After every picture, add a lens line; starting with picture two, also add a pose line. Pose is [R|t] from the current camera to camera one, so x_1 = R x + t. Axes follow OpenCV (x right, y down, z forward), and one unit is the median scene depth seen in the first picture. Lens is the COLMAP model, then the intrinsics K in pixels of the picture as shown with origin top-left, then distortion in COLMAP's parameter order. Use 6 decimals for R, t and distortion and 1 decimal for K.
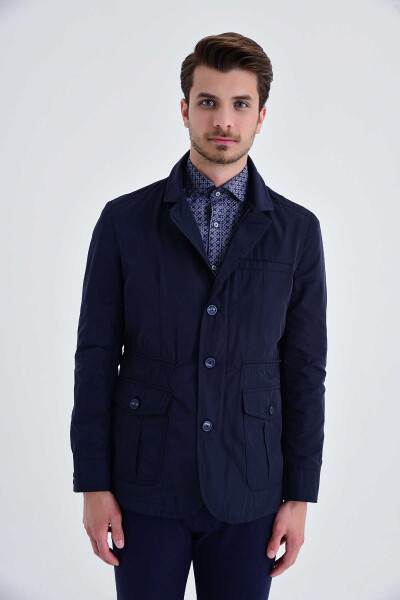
lens RADIAL K [[1191.7, 0, 199.7], [0, 1191.7, 300.0], [0, 0, 1]] dist [0.008107, 0.078330]
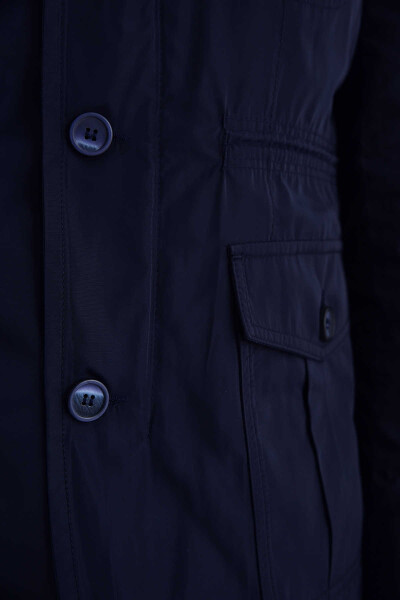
lens RADIAL K [[1191.7, 0, 199.7], [0, 1191.7, 300.0], [0, 0, 1]] dist [0.008107, 0.078330]
pose [[0.997776, -0.039998, 0.053317, 0.015740], [0.036472, 0.997184, 0.065531, 0.069430], [-0.055788, -0.063441, 0.996425, 0.745008]]
